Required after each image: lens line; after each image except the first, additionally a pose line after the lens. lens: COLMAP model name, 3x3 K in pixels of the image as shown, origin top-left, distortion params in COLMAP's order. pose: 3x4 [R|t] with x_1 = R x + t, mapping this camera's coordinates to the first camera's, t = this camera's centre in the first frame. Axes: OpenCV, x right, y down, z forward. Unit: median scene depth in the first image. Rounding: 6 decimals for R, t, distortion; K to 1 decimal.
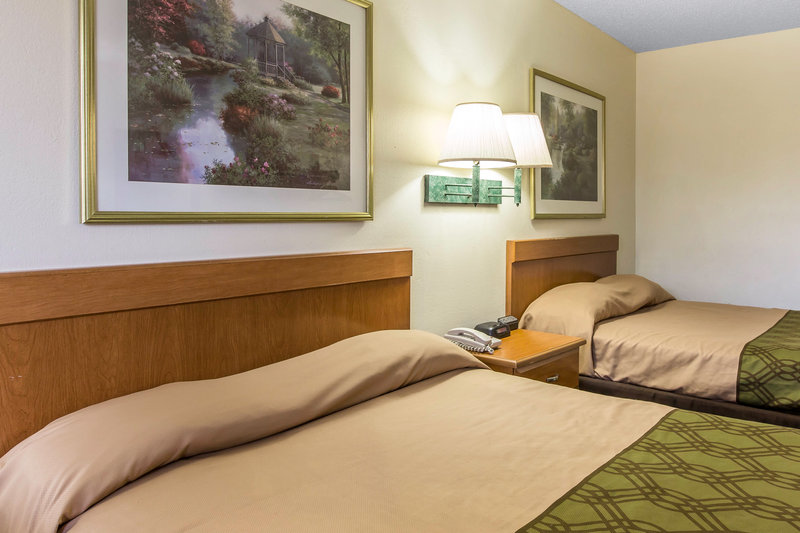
lens RADIAL K [[597.4, 0, 493.6], [0, 597.4, 218.1], [0, 0, 1]] dist [-0.004404, 0.000160]
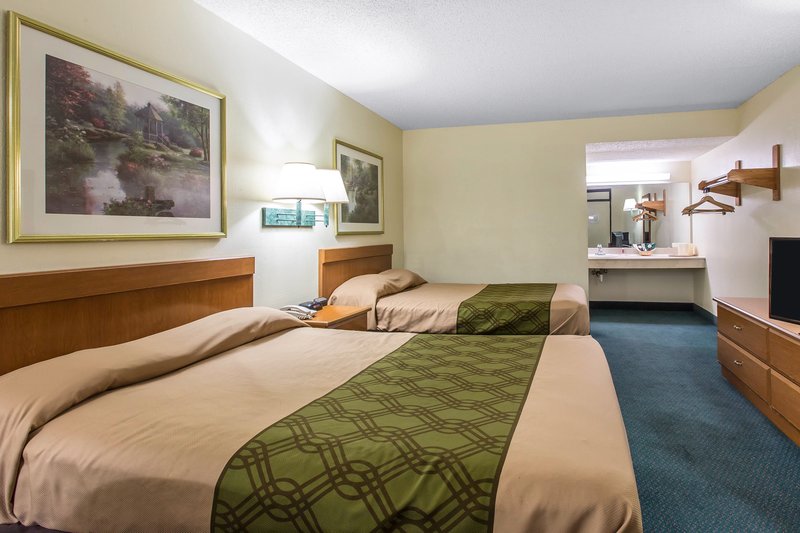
lens RADIAL K [[426.0, 0, 476.1], [0, 426.0, 223.2], [0, 0, 1]] dist [0.002104, 0.000259]
pose [[0.925890, -0.009658, 0.377670, -0.023471], [0.019758, 0.999543, -0.022876, 0.004020], [-0.377277, 0.028642, 0.925658, -0.243878]]
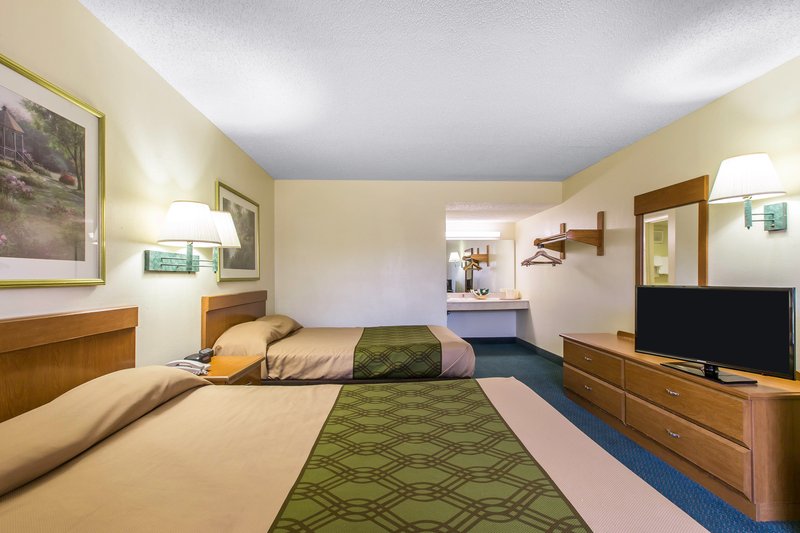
lens RADIAL K [[360.5, 0, 400.6], [0, 360.5, 272.6], [0, 0, 1]] dist [0.000518, -0.000741]
pose [[0.799620, -0.002120, 0.600503, -0.159573], [0.013817, 0.999794, -0.014870, -0.002268], [-0.600348, 0.020188, 0.799484, 0.010074]]
